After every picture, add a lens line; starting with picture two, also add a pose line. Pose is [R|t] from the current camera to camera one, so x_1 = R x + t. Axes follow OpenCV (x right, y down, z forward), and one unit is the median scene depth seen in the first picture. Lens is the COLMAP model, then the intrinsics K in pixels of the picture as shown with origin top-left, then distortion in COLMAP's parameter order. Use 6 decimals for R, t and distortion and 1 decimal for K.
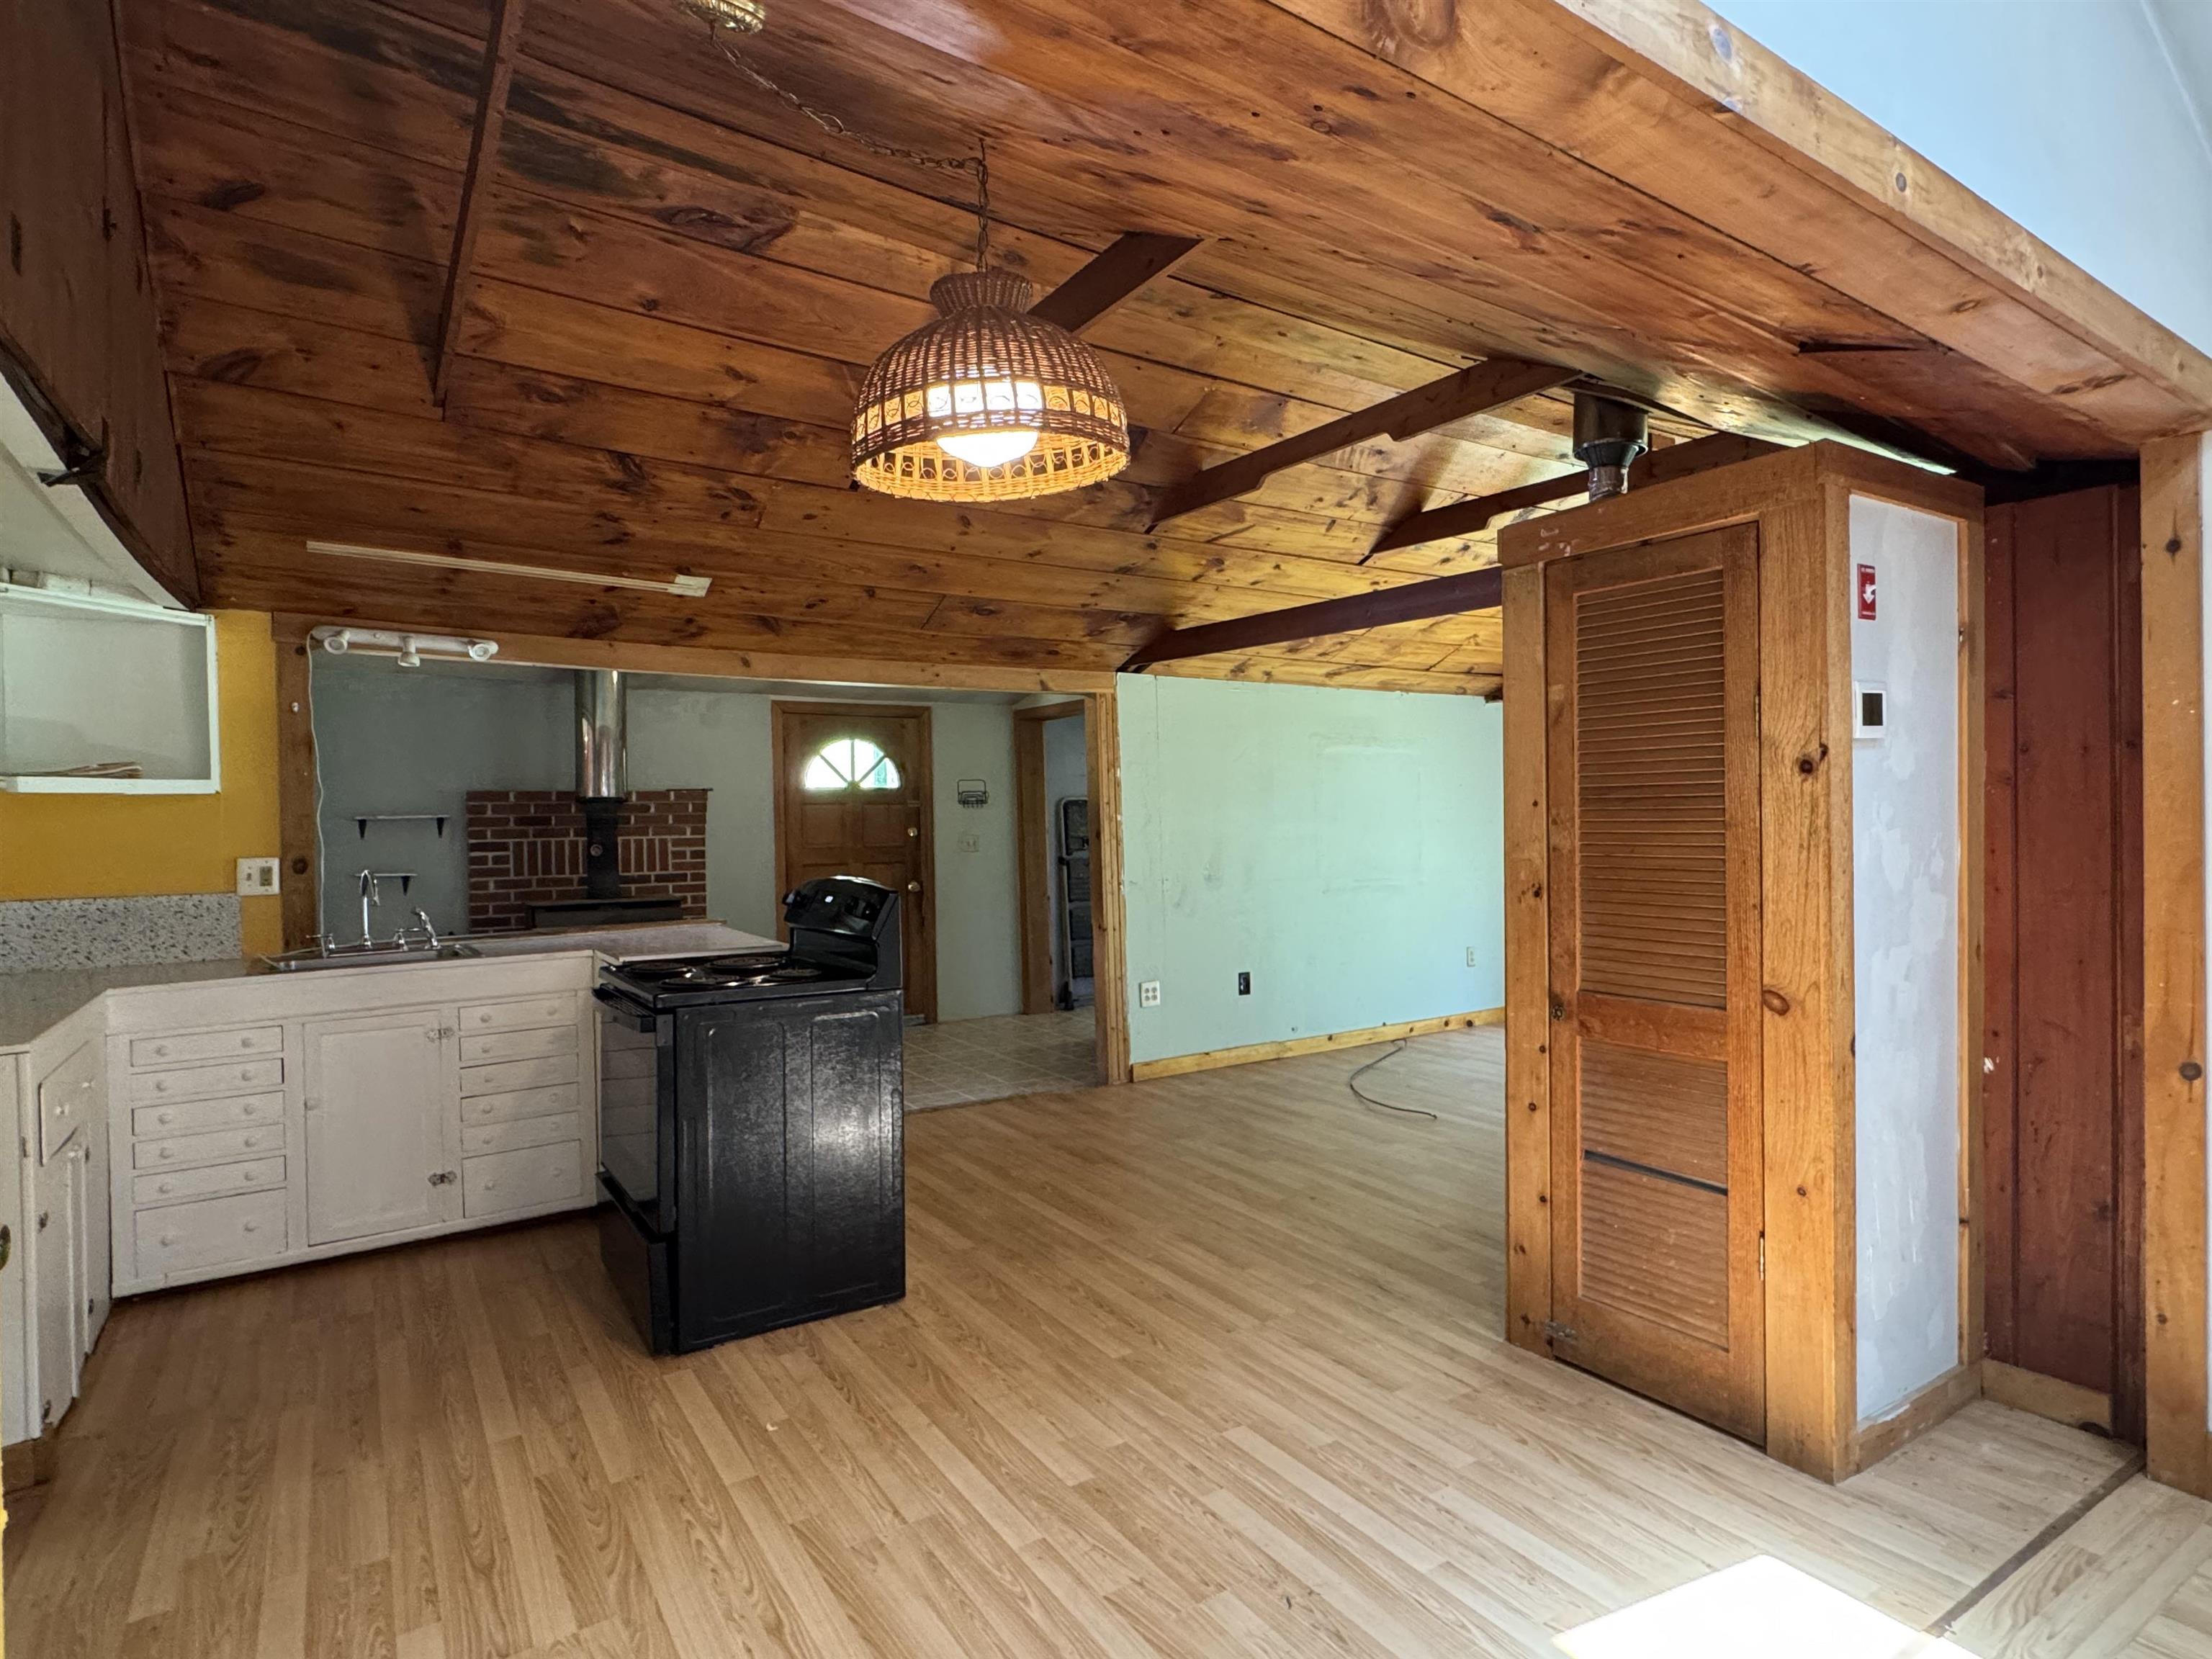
lens RADIAL K [[1156.7, 0, 1101.0], [0, 1156.7, 825.8], [0, 0, 1]] dist [-0.003080, 0.000598]
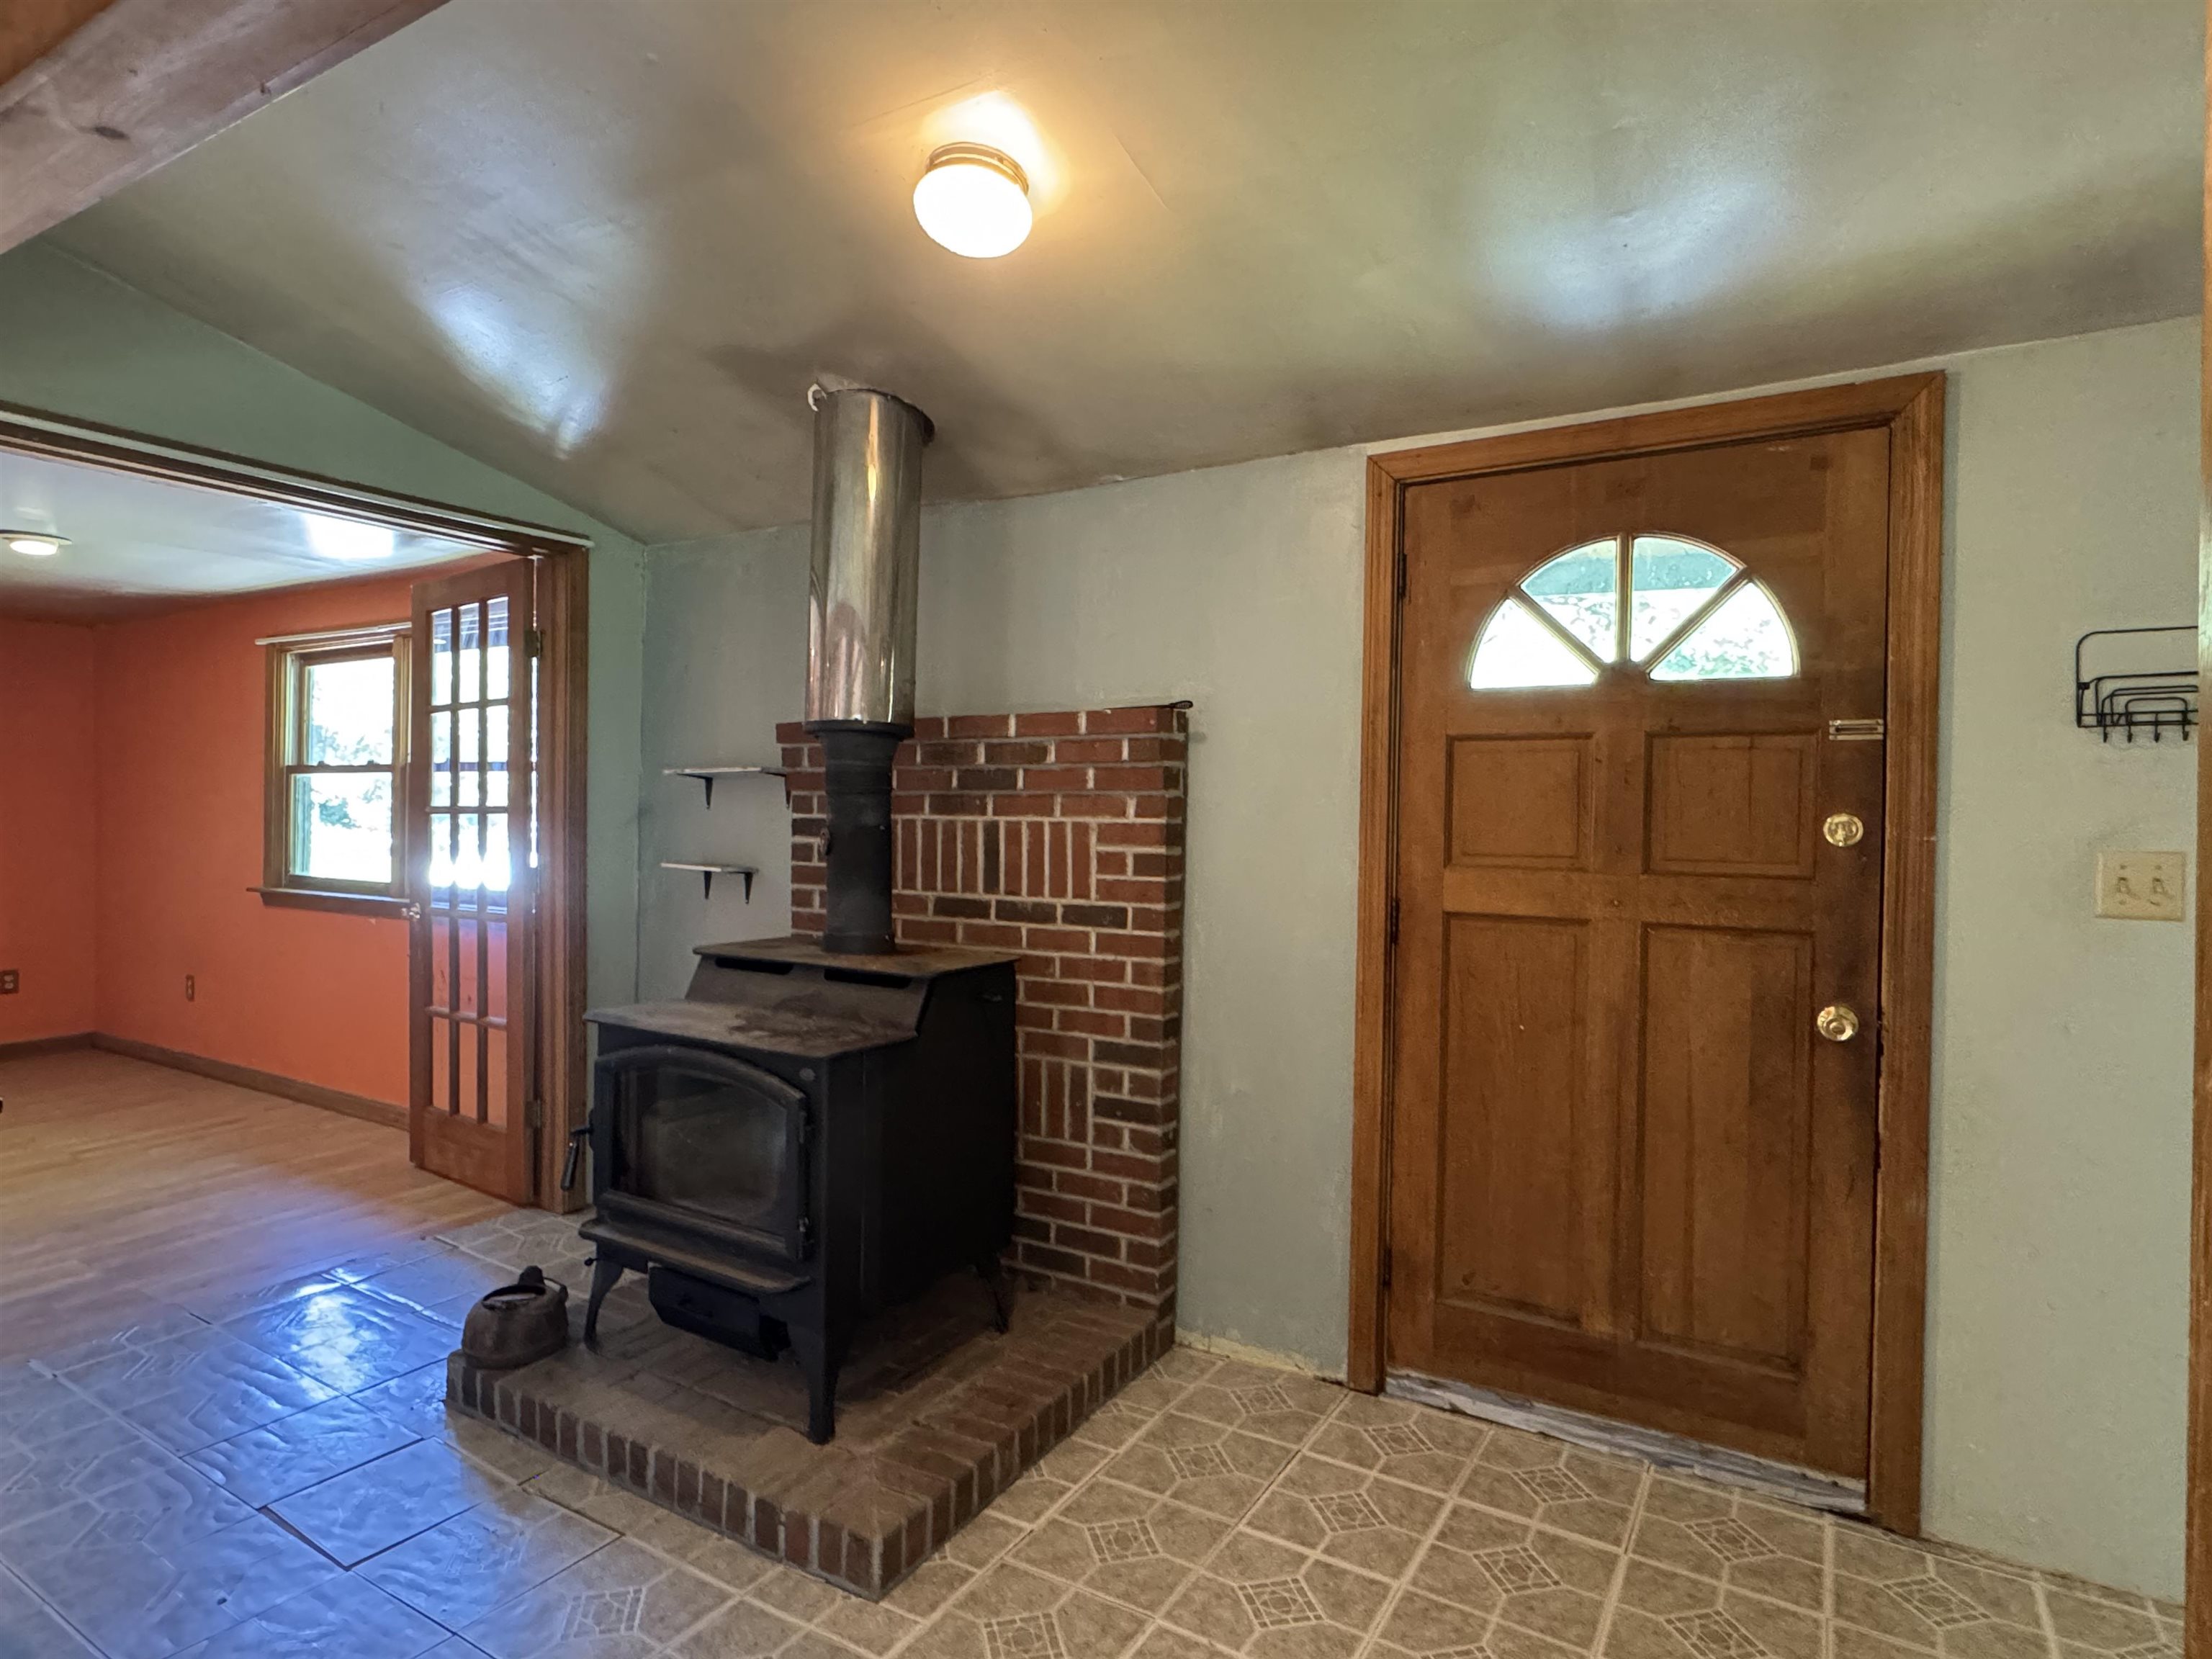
lens RADIAL K [[1183.1, 0, 1107.4], [0, 1183.1, 825.5], [0, 0, 1]] dist [0.001984, 0.000257]
pose [[0.442407, 0.031392, -0.896265, 0.023137], [-0.021552, 0.999471, 0.024369, 0.001146], [0.896555, 0.008535, 0.442849, 0.933638]]
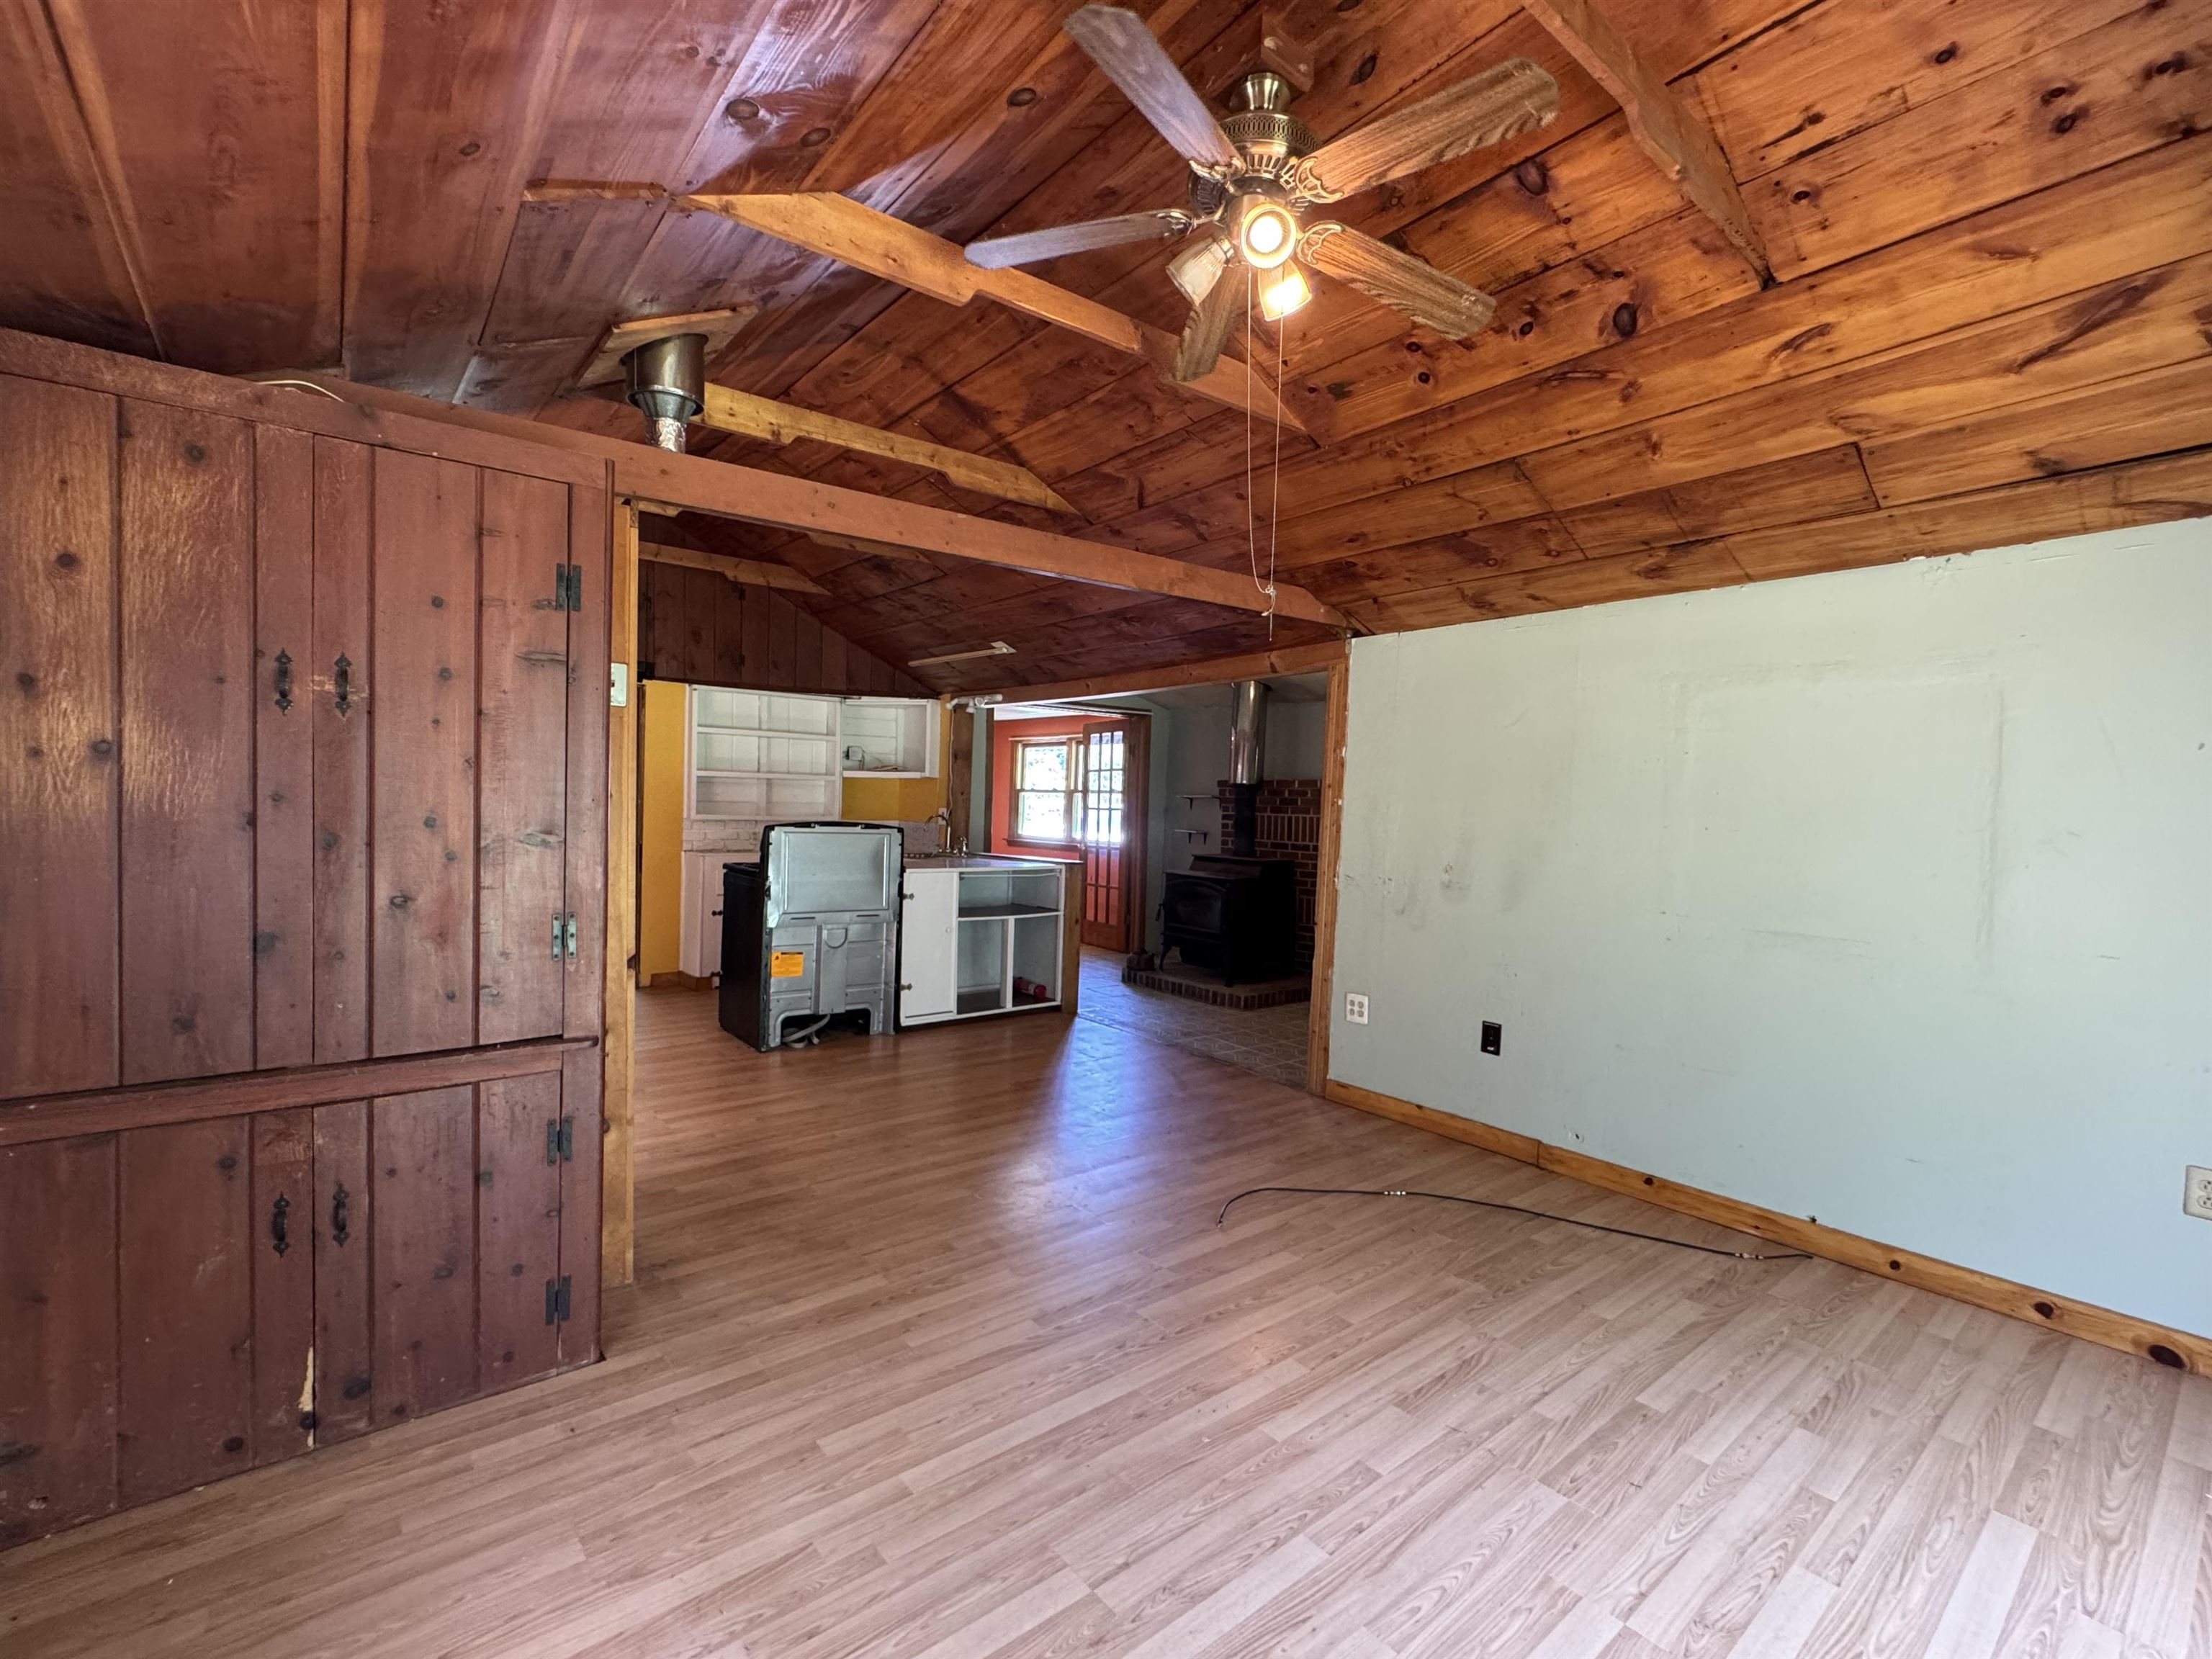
lens RADIAL K [[971.7, 0, 1103.7], [0, 971.7, 830.6], [0, 0, 1]] dist [-0.001428, 0.000089]
pose [[0.093294, 0.041651, -0.994767, 0.759059], [-0.034636, 0.998656, 0.038565, -0.007965], [0.995036, 0.030857, 0.094611, 0.761865]]
